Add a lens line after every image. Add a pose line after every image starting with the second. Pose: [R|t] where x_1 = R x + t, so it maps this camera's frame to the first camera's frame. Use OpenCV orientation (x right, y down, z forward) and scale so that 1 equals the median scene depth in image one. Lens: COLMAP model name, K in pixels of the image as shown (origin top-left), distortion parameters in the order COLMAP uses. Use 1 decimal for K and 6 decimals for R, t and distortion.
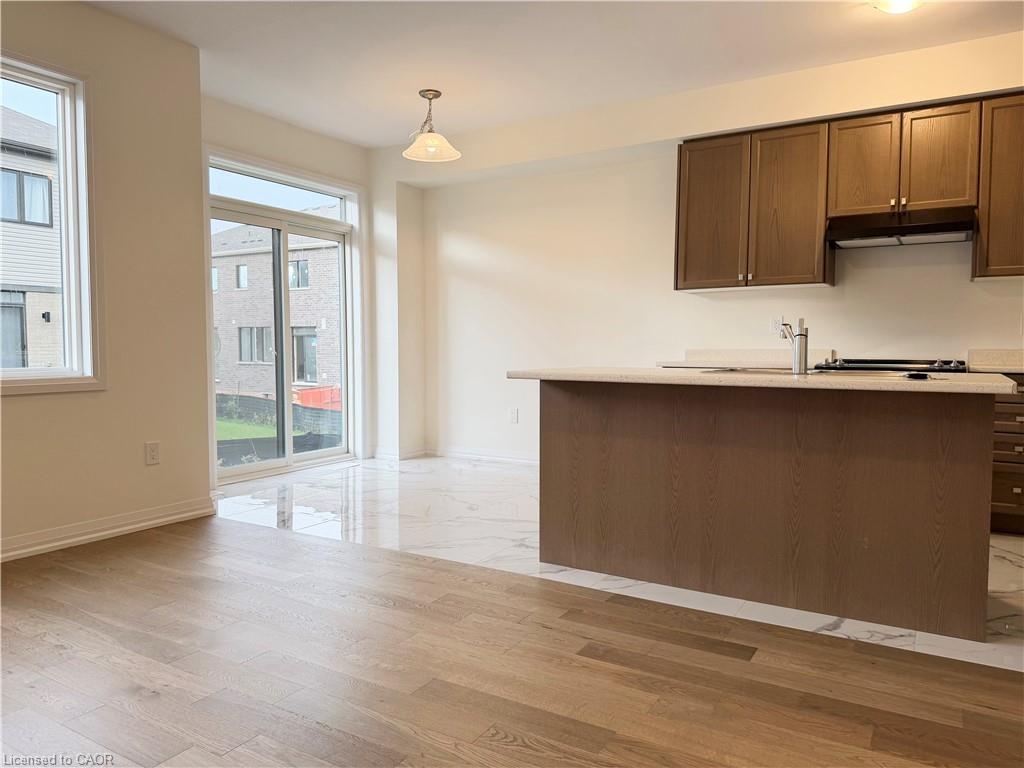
lens RADIAL K [[730.3, 0, 518.0], [0, 730.3, 385.1], [0, 0, 1]] dist [0.069831, -0.073991]
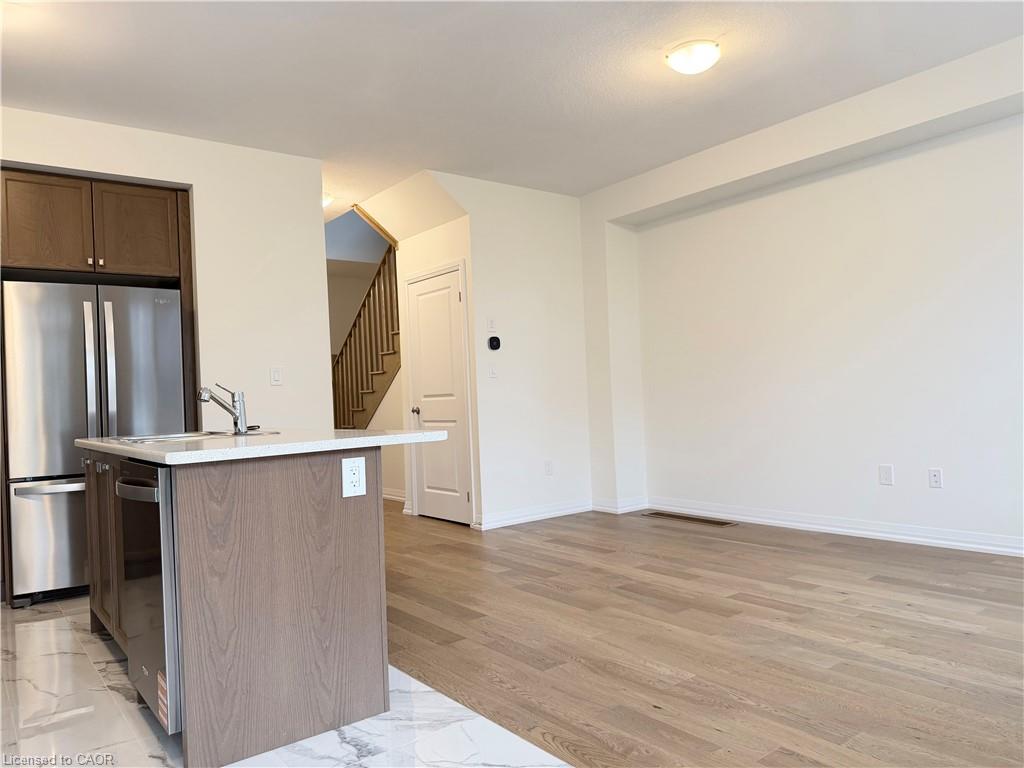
lens RADIAL K [[730.3, 0, 512.9], [0, 730.3, 385.5], [0, 0, 1]] dist [0.069831, -0.073991]
pose [[-0.932697, 0.022793, 0.359941, -0.337921], [0.040295, 0.998338, 0.041194, -0.091510], [-0.358404, 0.052925, -0.932065, 1.583901]]
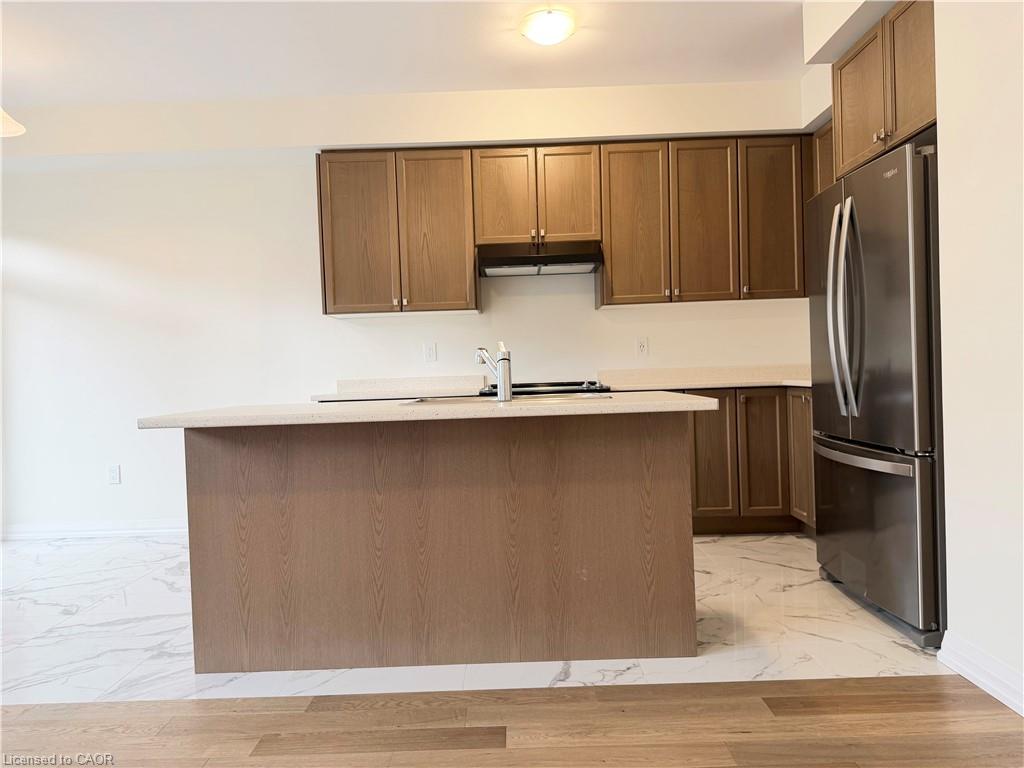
lens RADIAL K [[730.3, 0, 514.9], [0, 730.3, 384.0], [0, 0, 1]] dist [0.069831, -0.073991]
pose [[0.861769, -0.040945, 0.505646, -0.058386], [0.064295, 0.997515, -0.028803, -0.007984], [-0.503210, 0.057332, 0.862260, 0.176026]]
